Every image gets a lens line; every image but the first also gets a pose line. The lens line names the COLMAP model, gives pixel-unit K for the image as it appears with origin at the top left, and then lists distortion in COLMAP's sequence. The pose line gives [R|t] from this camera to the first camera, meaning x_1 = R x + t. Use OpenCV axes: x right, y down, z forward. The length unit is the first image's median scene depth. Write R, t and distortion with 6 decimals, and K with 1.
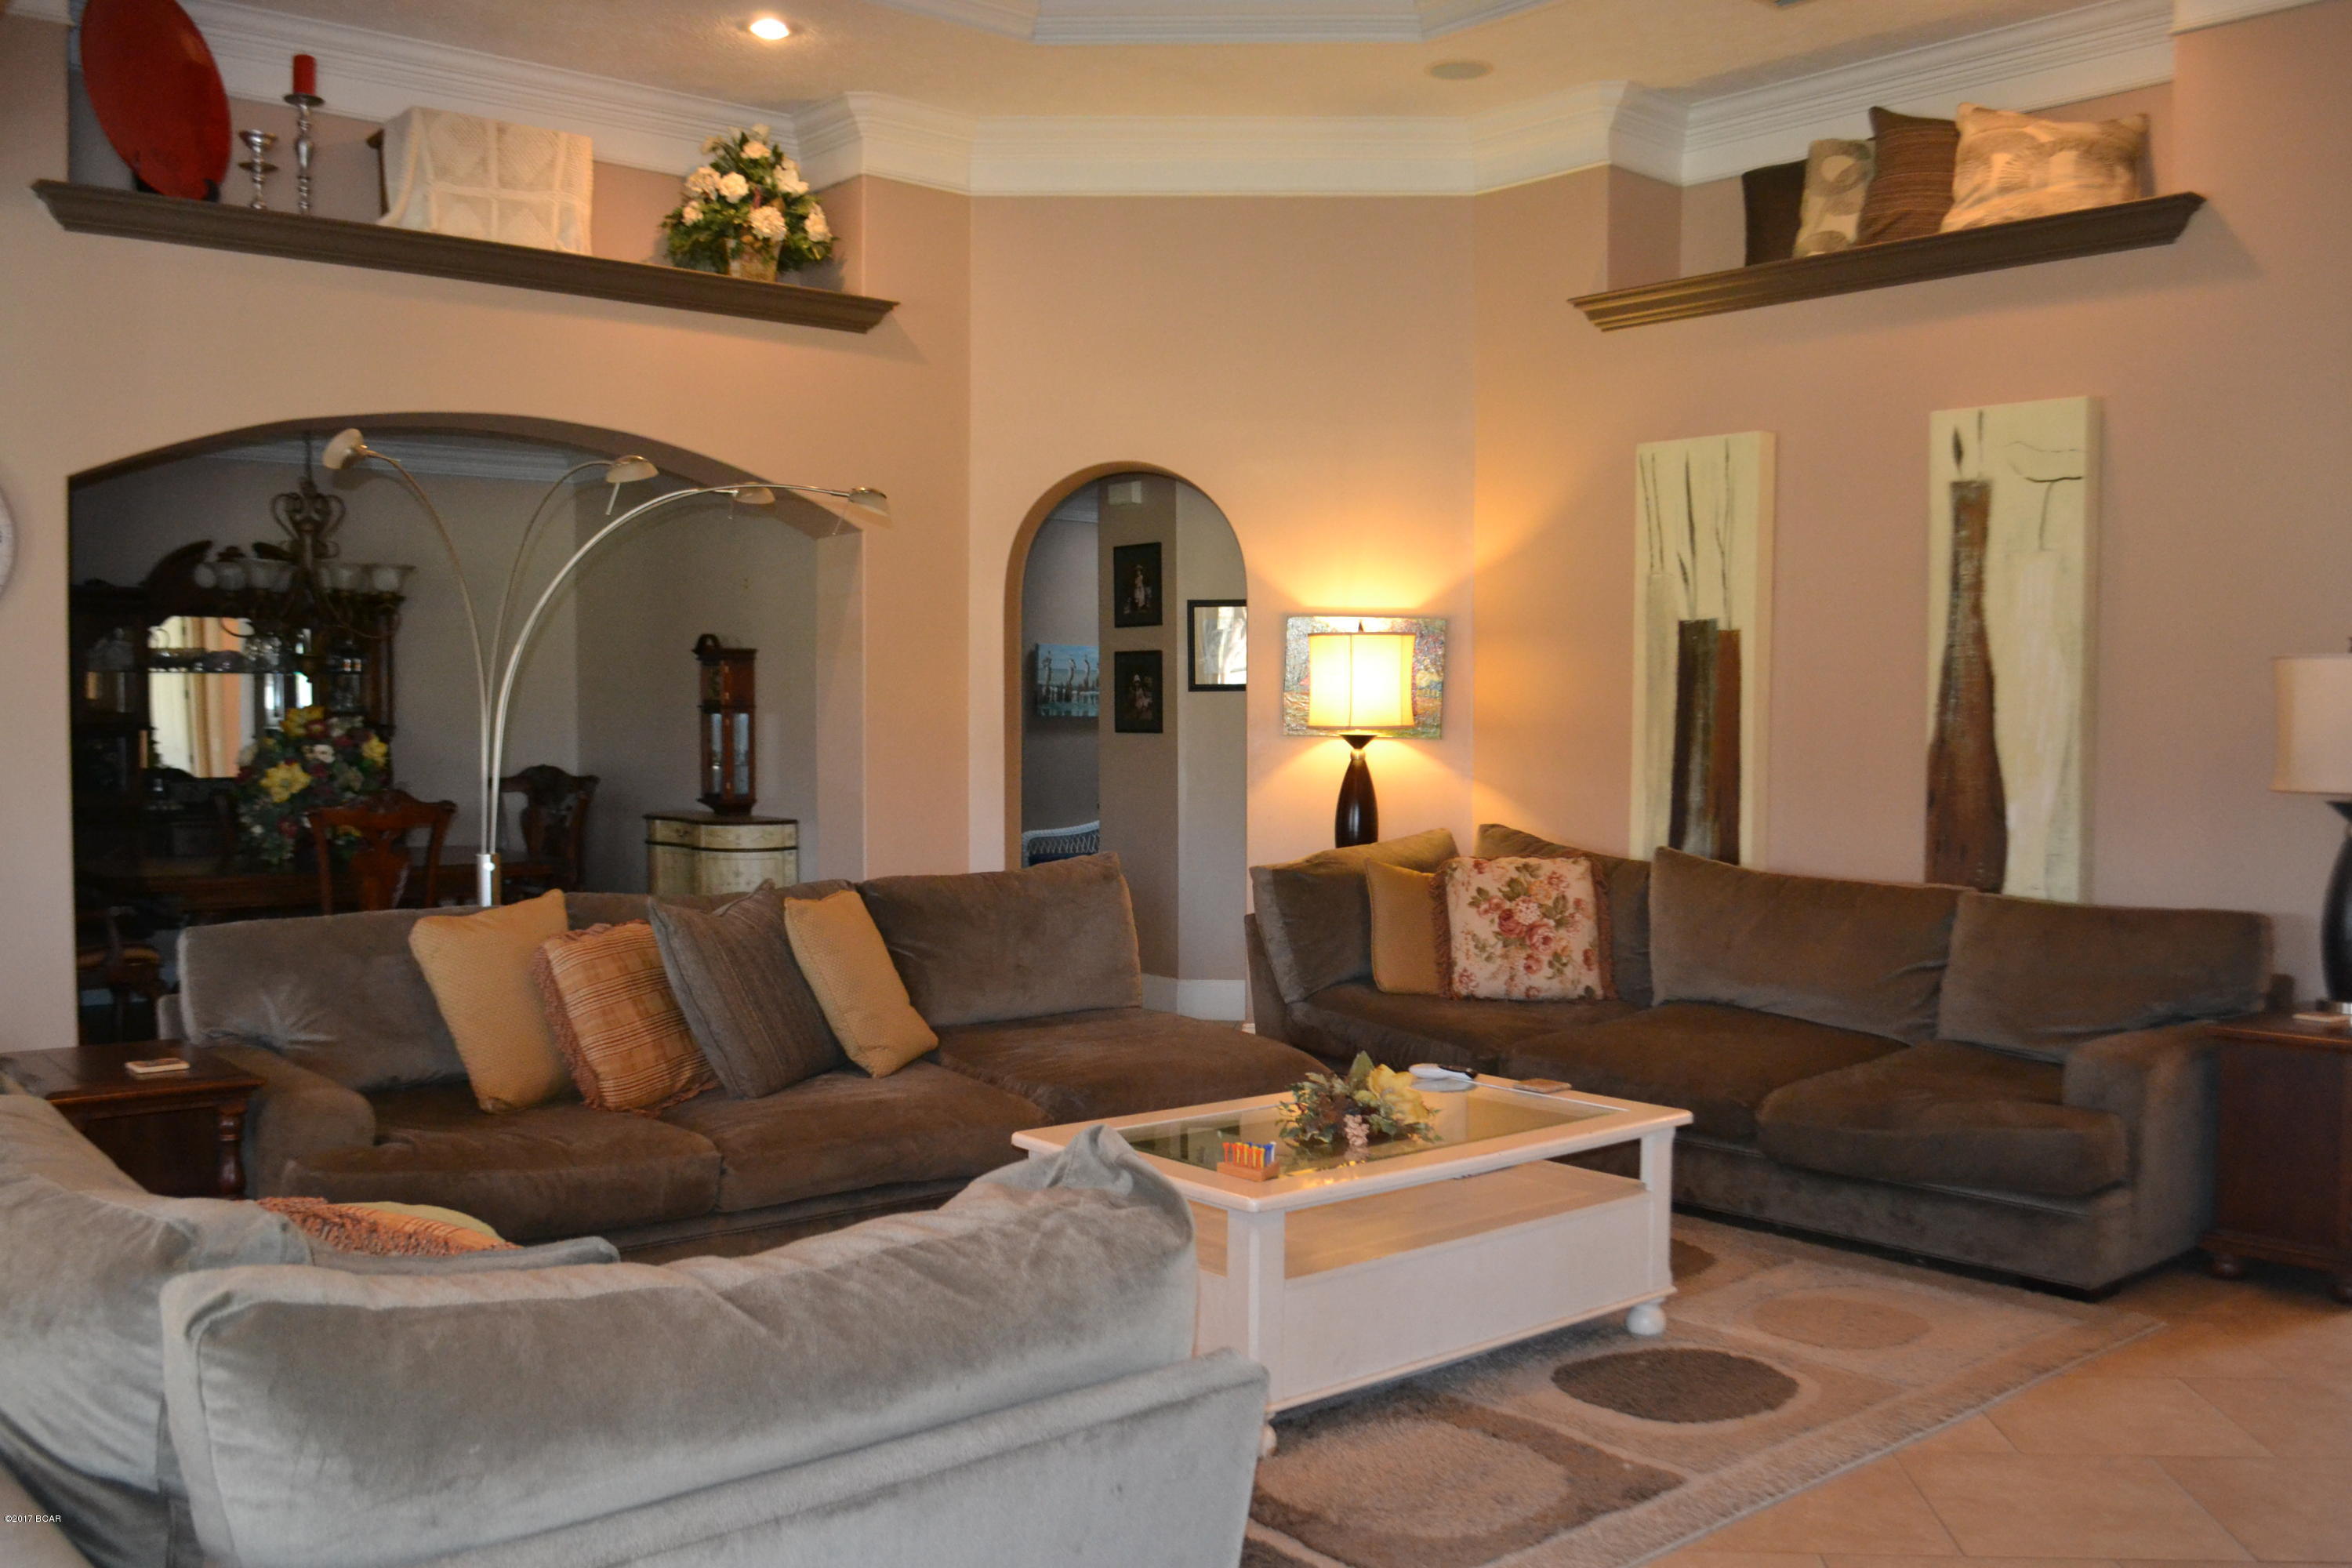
lens RADIAL K [[2068.8, 0, 1276.4], [0, 2068.8, 784.6], [0, 0, 1]] dist [-0.035082, 0.000558]
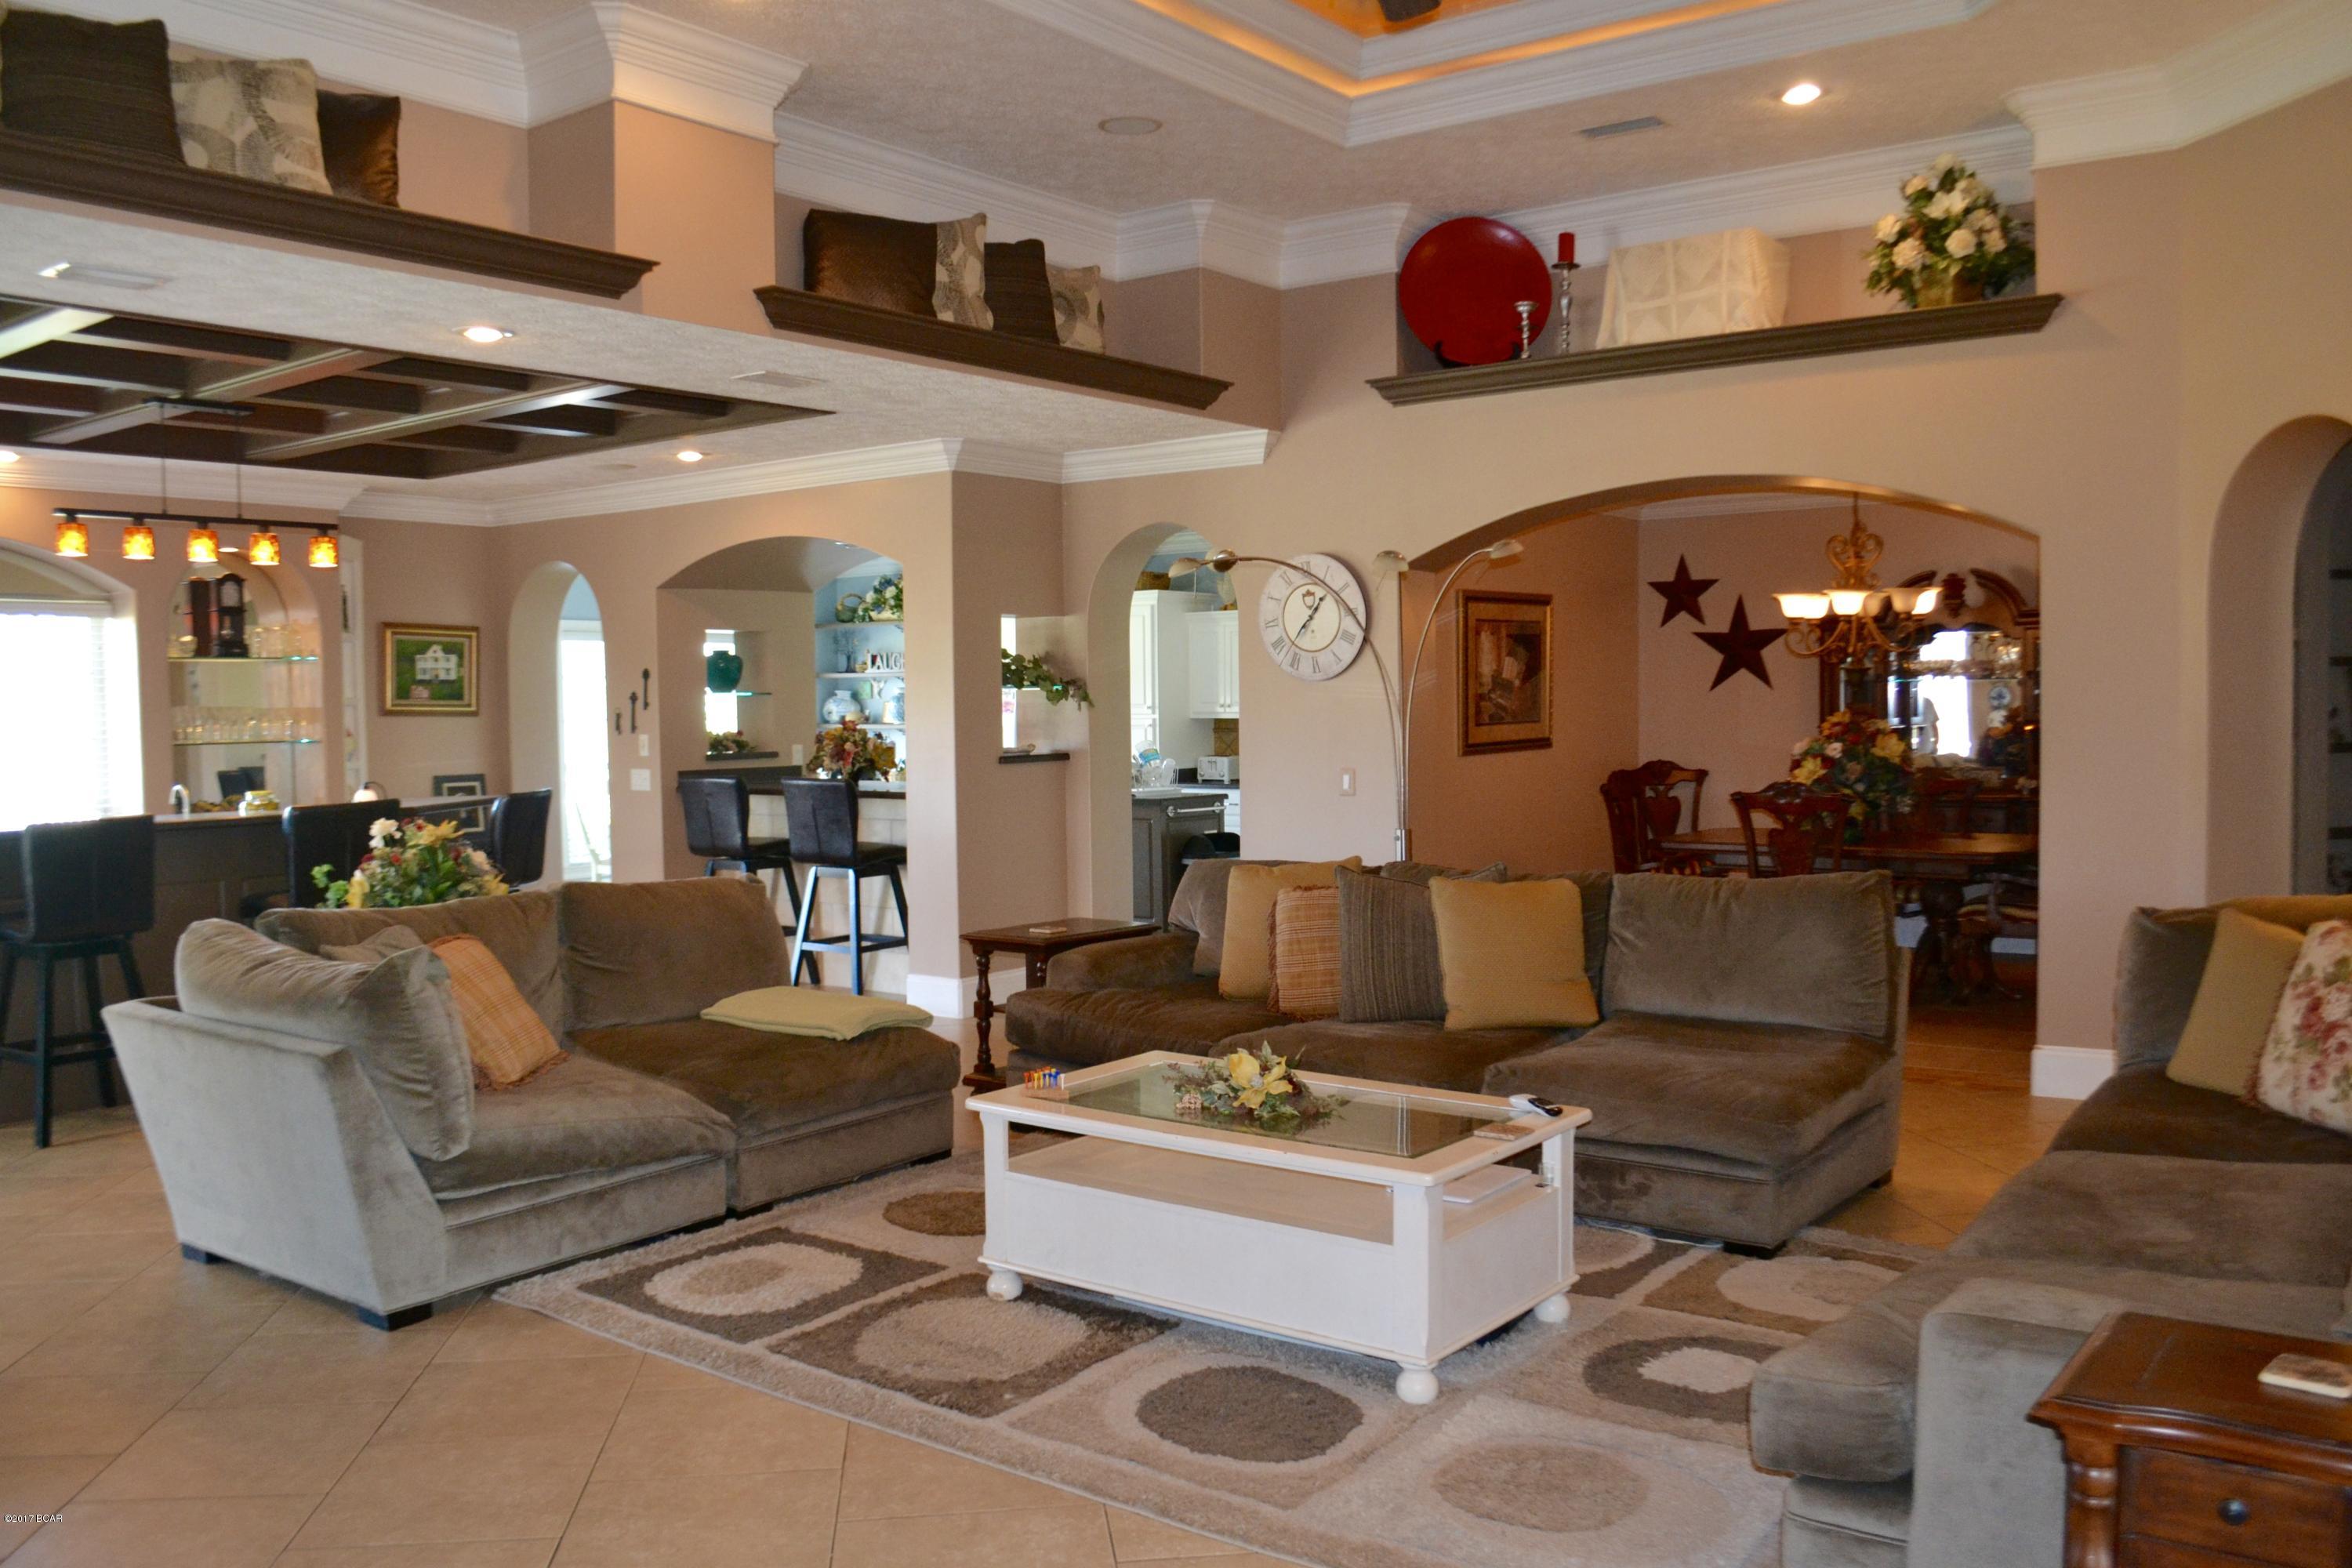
lens RADIAL K [[1882.1, 0, 1221.4], [0, 1882.1, 797.2], [0, 0, 1]] dist [-0.084876, 0.006183]
pose [[0.192455, 0.044681, -0.980288, 0.673297], [-0.023308, 0.998889, 0.040953, -0.027128], [0.981029, 0.014967, 0.193283, 0.511620]]
